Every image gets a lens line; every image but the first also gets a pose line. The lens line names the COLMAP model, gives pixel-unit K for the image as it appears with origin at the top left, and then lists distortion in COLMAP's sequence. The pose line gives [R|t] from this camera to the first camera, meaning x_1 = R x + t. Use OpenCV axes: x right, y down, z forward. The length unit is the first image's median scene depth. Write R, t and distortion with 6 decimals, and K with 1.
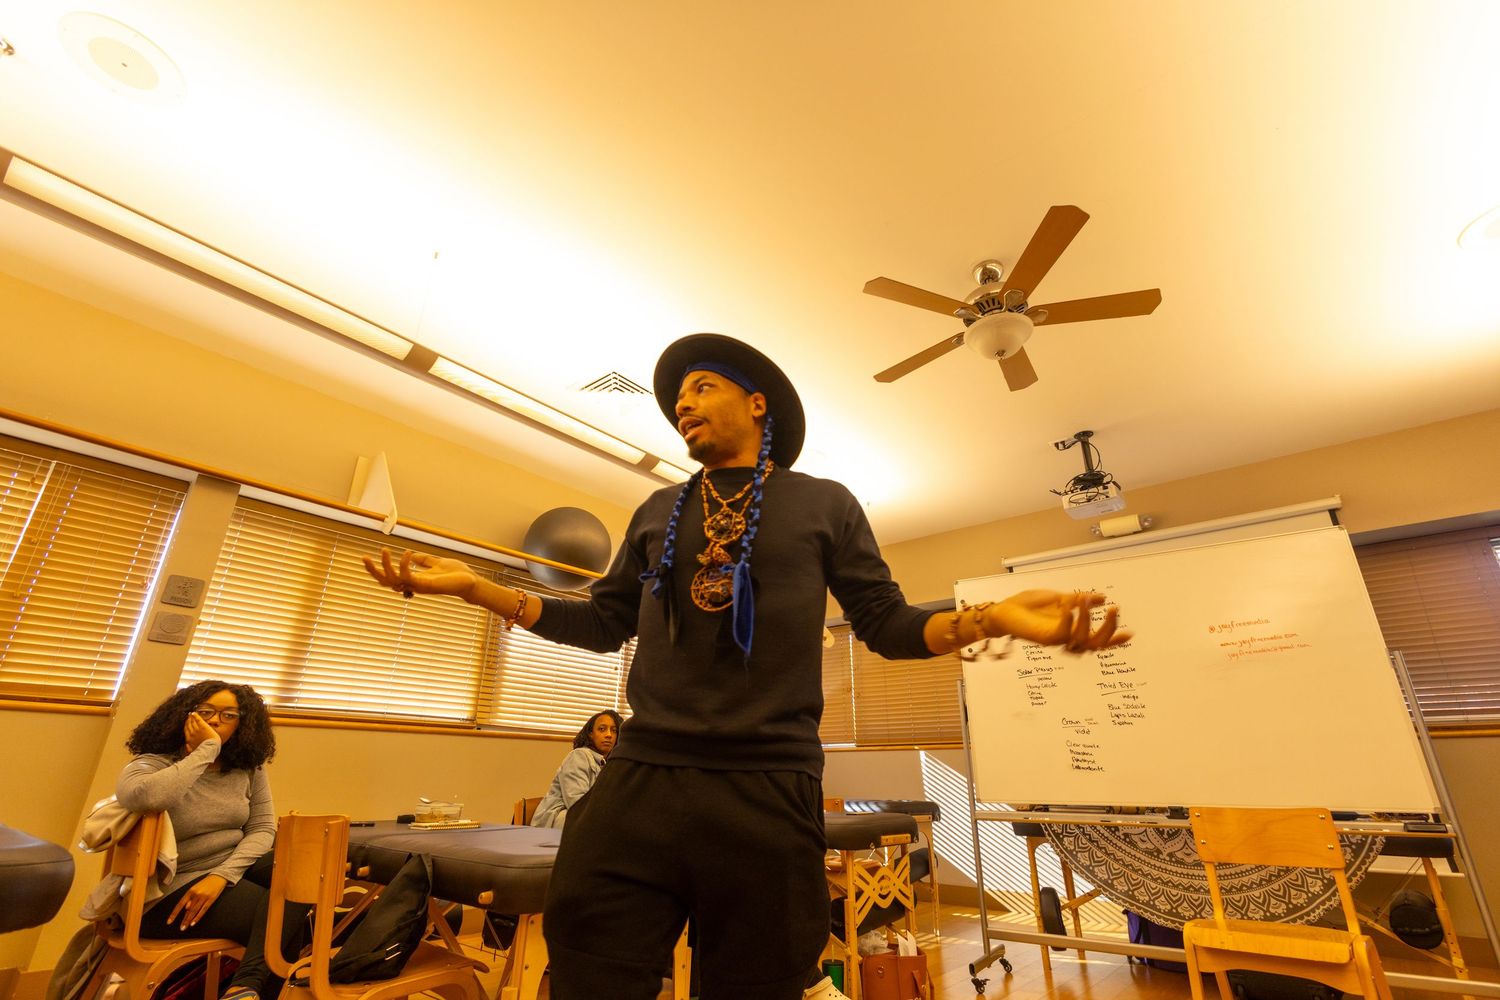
lens RADIAL K [[689.8, 0, 745.8], [0, 689.8, 497.9], [0, 0, 1]] dist [0.007654, -0.000102]
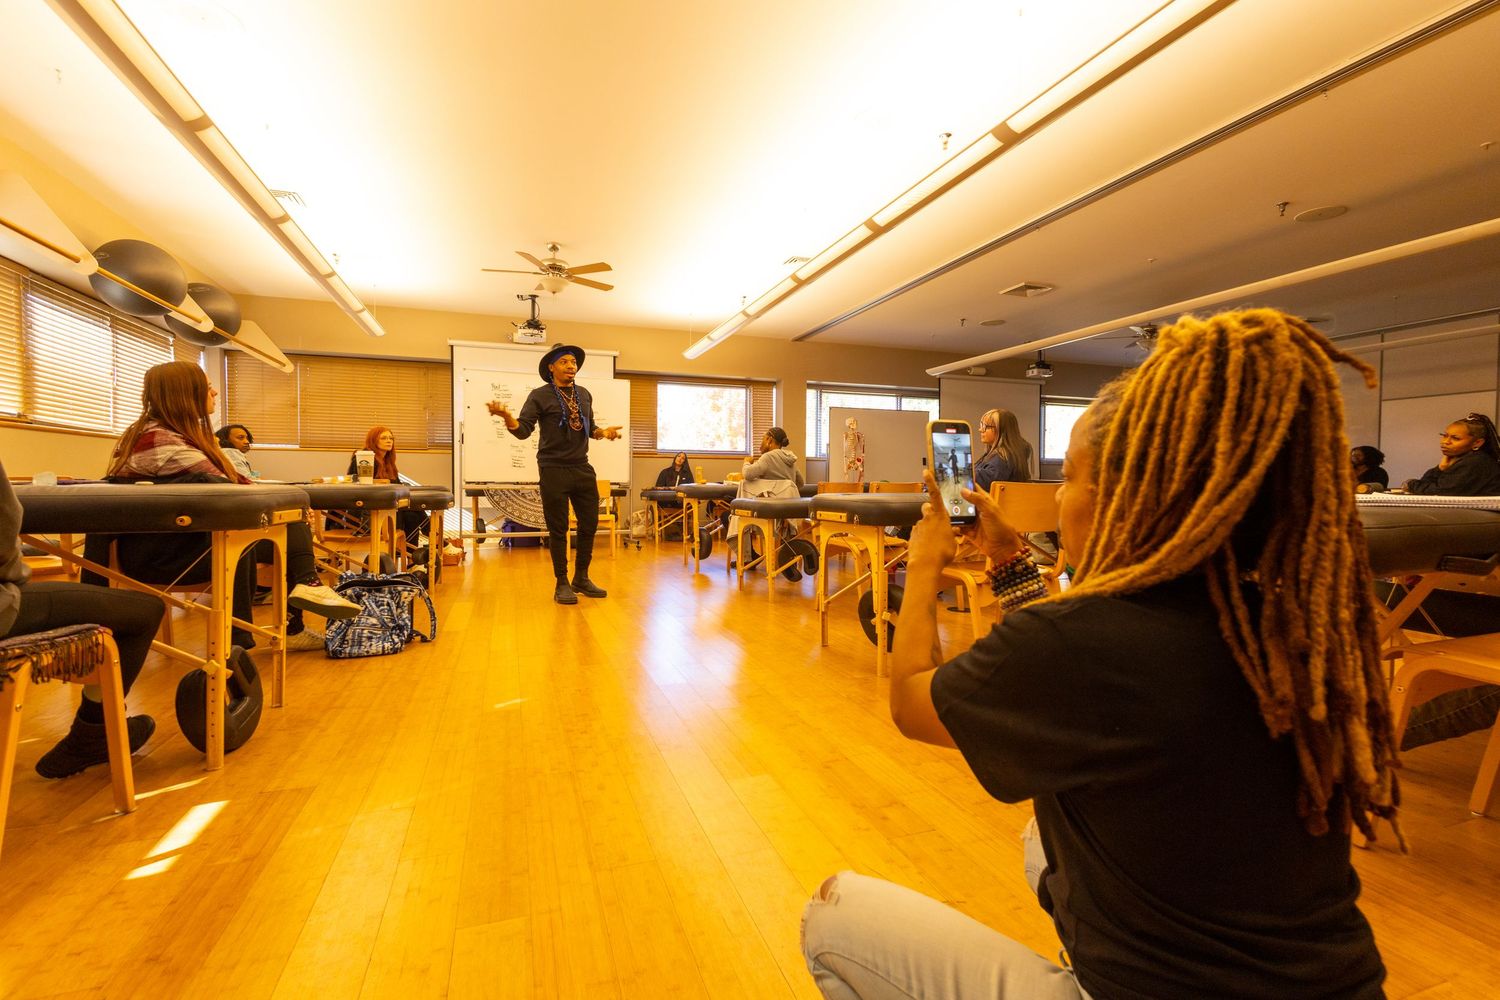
lens RADIAL K [[689.8, 0, 745.8], [0, 689.8, 497.9], [0, 0, 1]] dist [0.007654, -0.000102]
pose [[0.523417, -0.021033, 0.851817, -1.014061], [-0.328756, 0.917304, 0.224660, -0.255394], [-0.786101, -0.397631, 0.473218, -0.664339]]
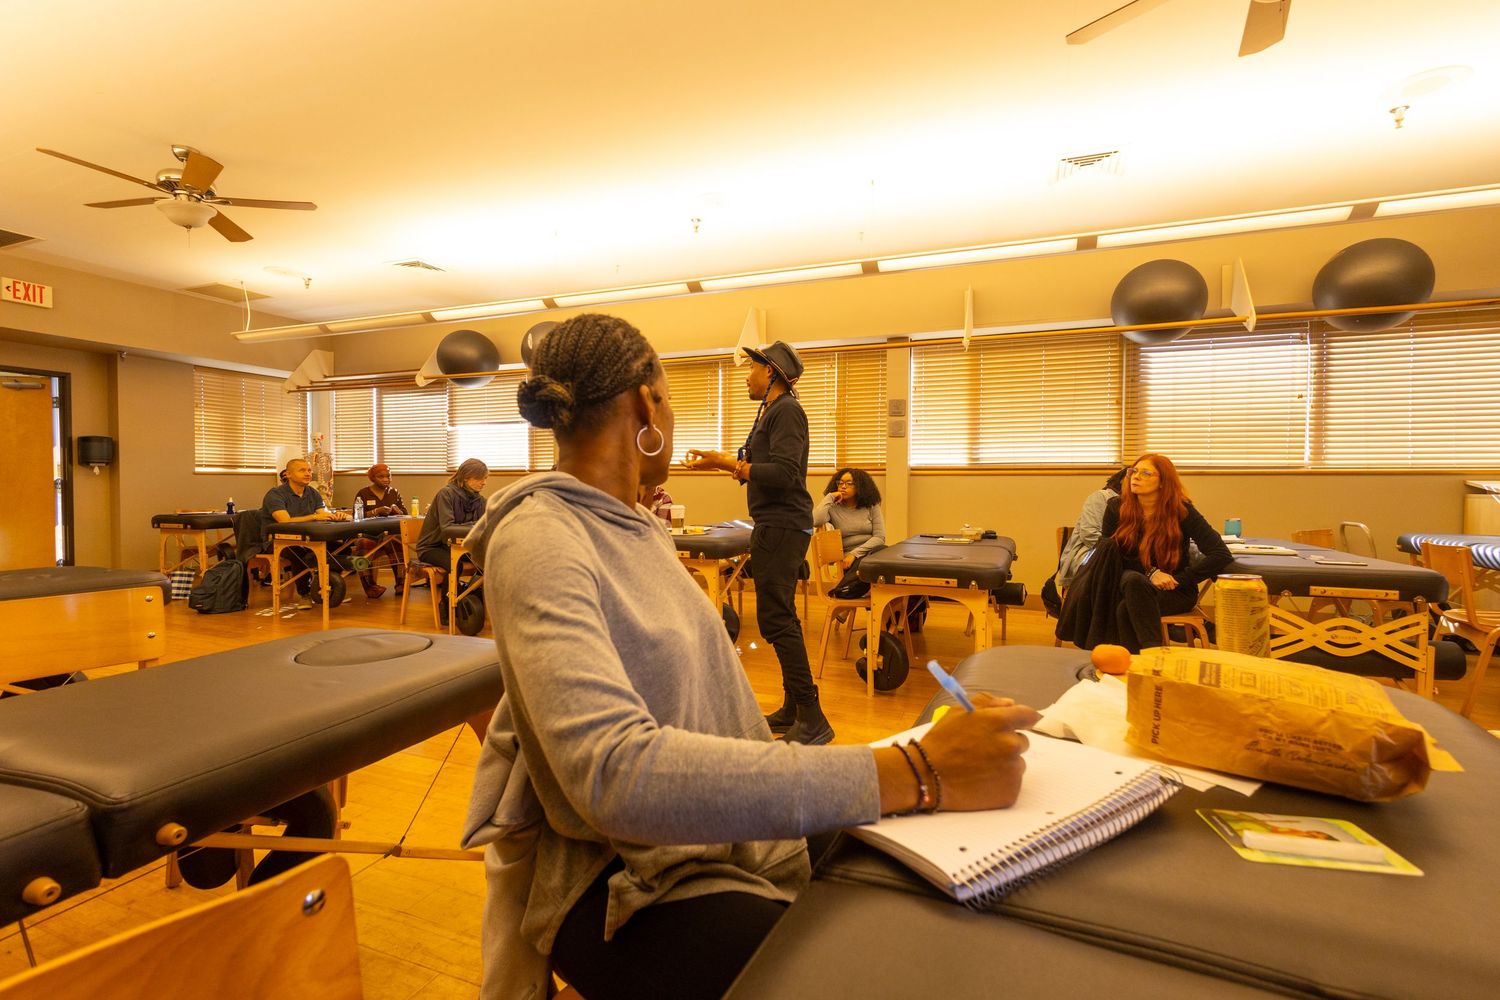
lens RADIAL K [[689.8, 0, 745.8], [0, 689.8, 497.9], [0, 0, 1]] dist [0.007654, -0.000102]
pose [[0.296521, 0.015536, -0.954900, 0.759394], [0.360170, 0.924218, 0.126879, -0.014880], [0.884507, -0.381549, 0.268454, 0.100565]]
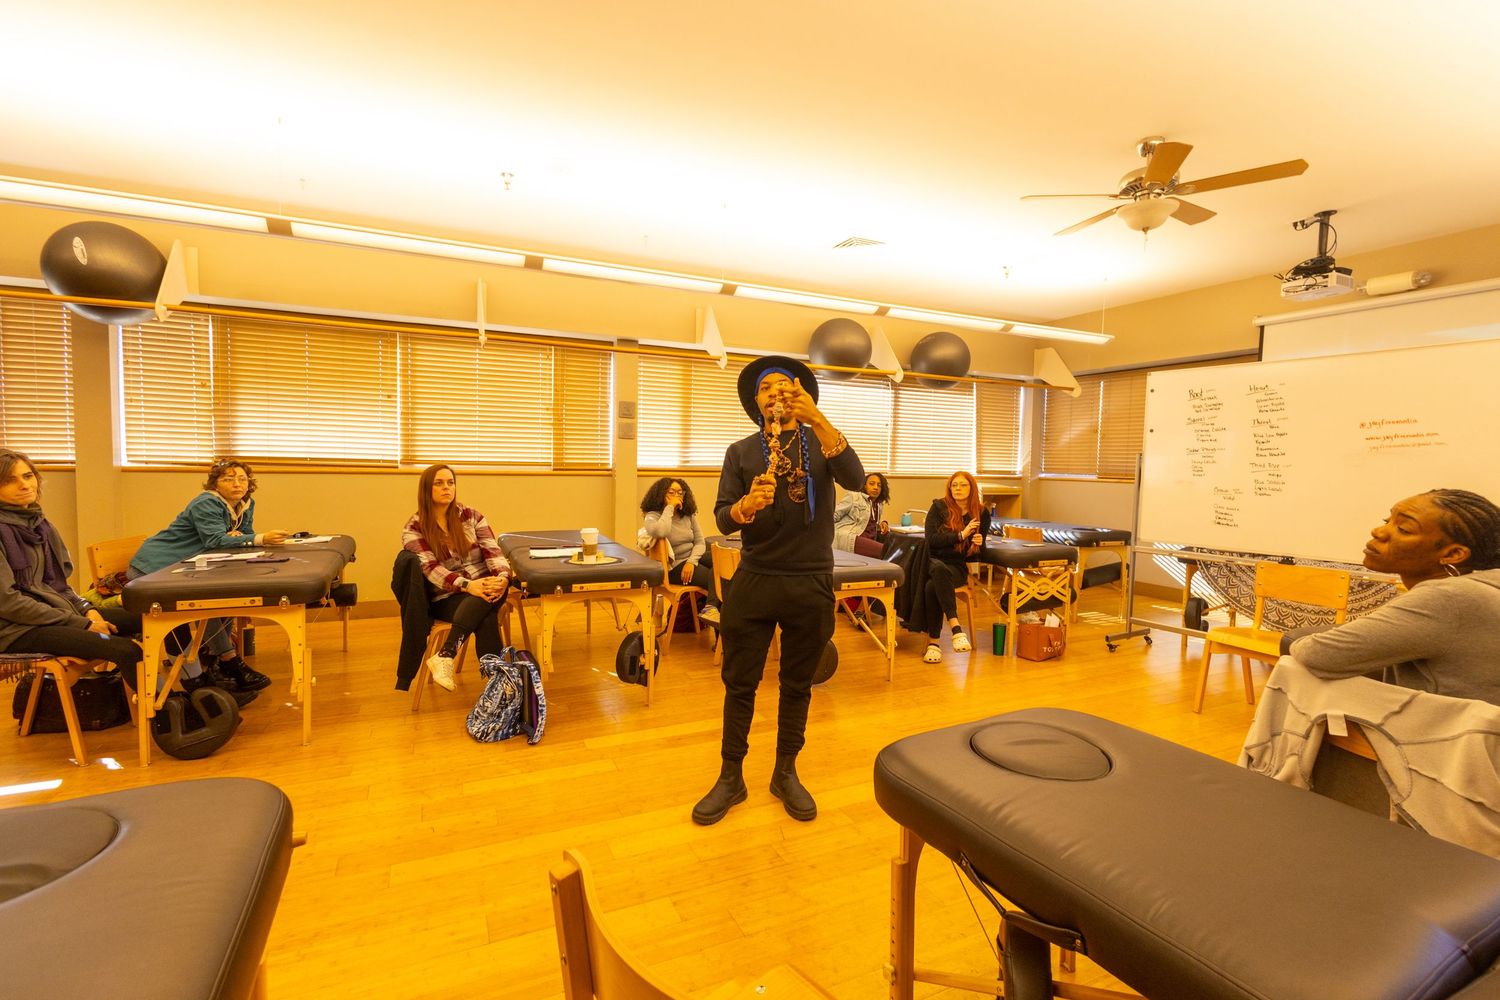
lens RADIAL K [[689.8, 0, 745.8], [0, 689.8, 497.9], [0, 0, 1]] dist [0.007654, -0.000102]
pose [[0.906350, 0.032892, -0.421246, 0.216889], [0.148474, 0.908593, 0.390402, -0.305668], [0.395582, -0.416385, 0.818620, -0.421388]]
